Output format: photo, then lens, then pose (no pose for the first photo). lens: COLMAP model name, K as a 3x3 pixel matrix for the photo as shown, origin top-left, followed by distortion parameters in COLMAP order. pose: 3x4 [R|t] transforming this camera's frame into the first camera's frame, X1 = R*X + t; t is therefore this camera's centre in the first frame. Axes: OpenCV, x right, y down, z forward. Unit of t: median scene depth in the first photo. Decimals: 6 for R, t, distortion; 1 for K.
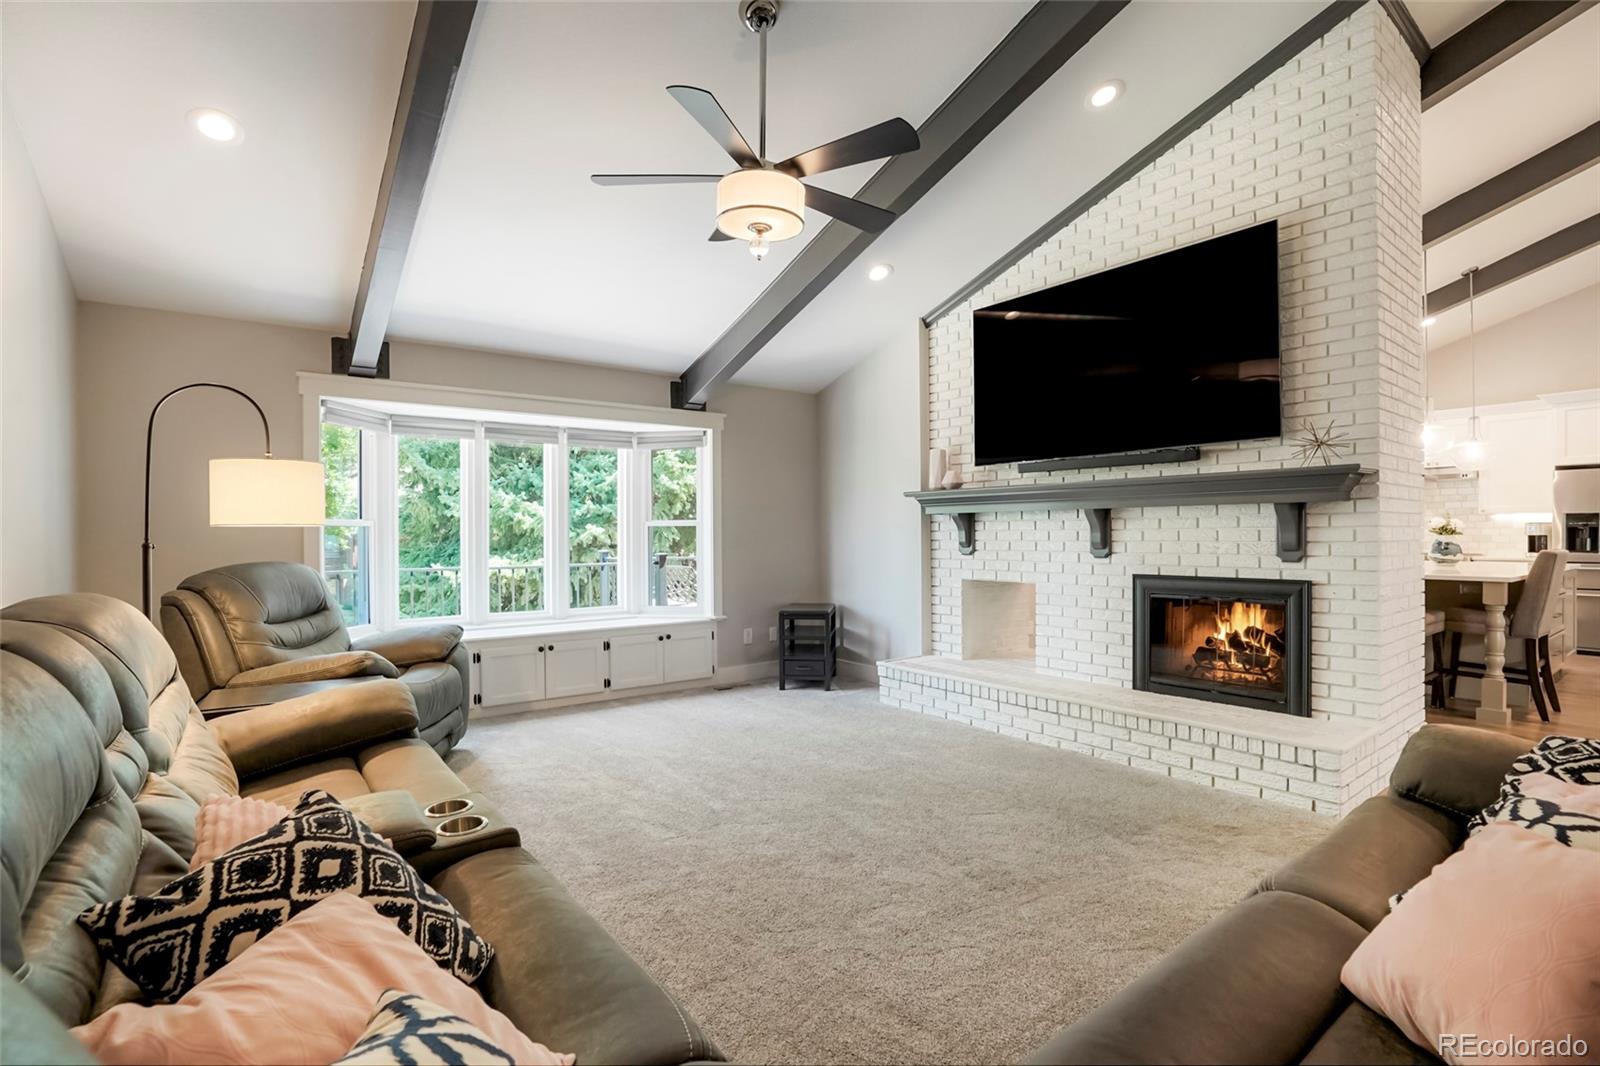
lens RADIAL K [[766.1, 0, 800.0], [0, 766.1, 533.0], [0, 0, 1]] dist [0.000570, 0.000009]
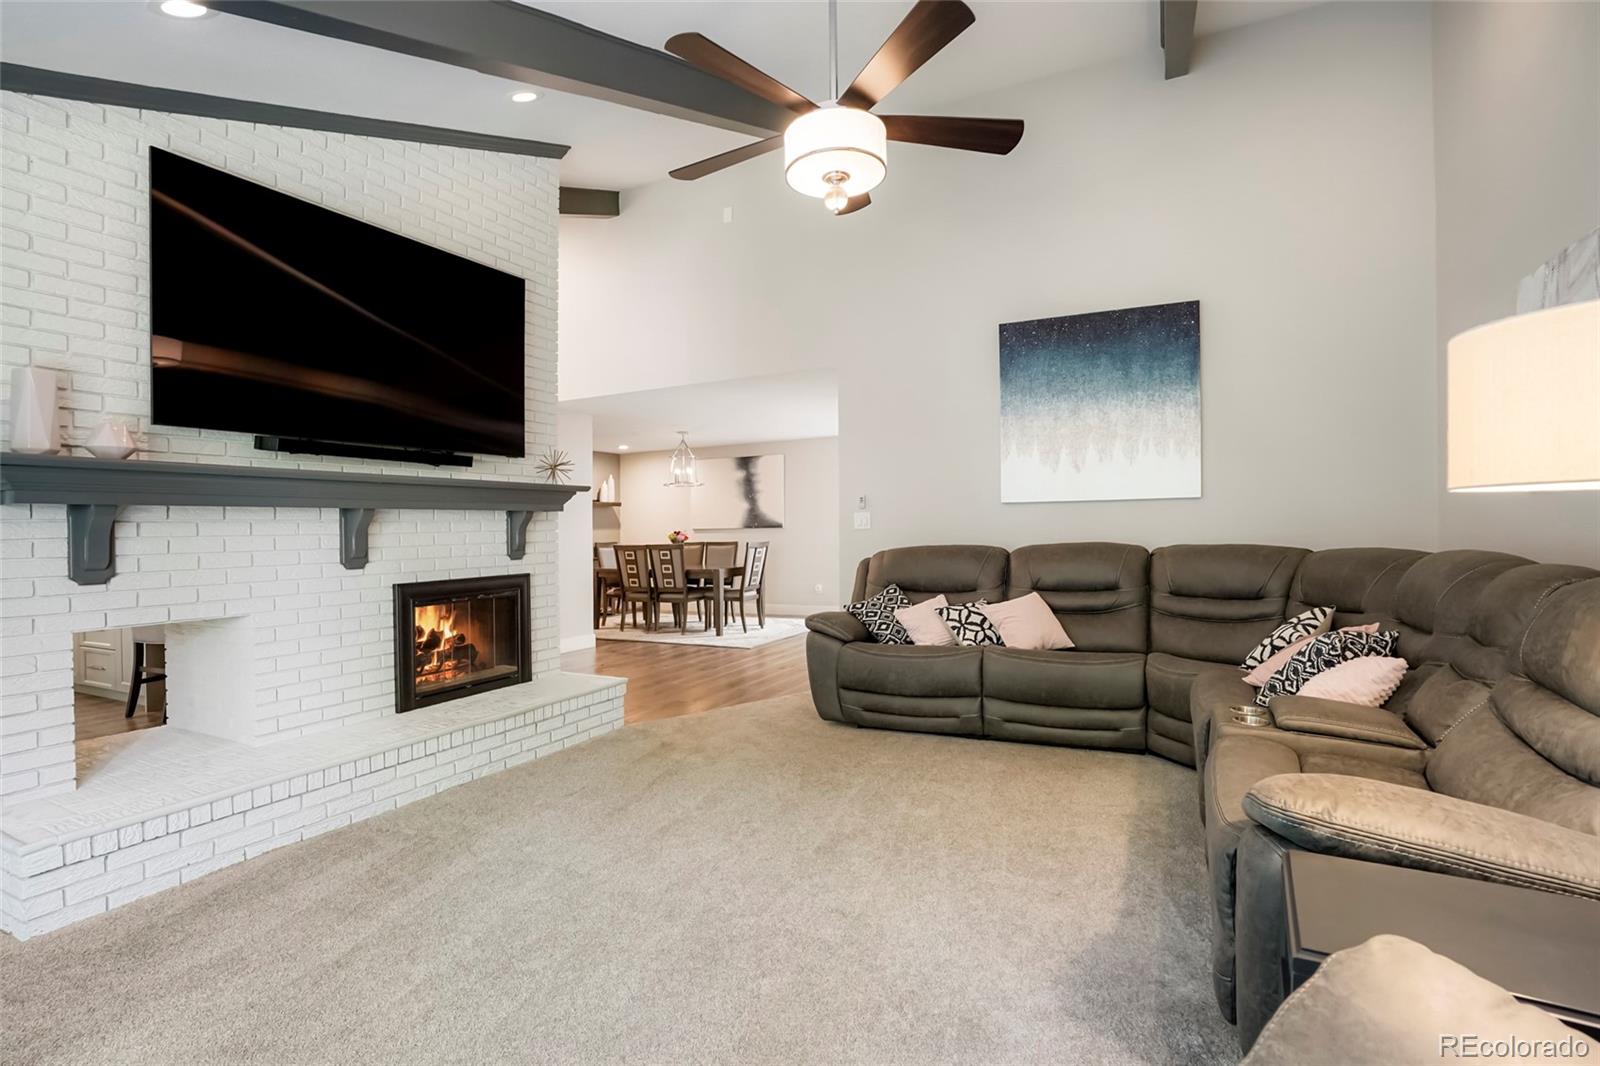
lens RADIAL K [[731.5, 0, 800.0], [0, 731.5, 533.0], [0, 0, 1]] dist [-0.001400, -0.000131]
pose [[-0.386822, 0.011359, 0.922084, -0.619361], [0.024200, 0.999705, -0.002163, 0.009067], [-0.921837, 0.021478, -0.386983, 1.041051]]
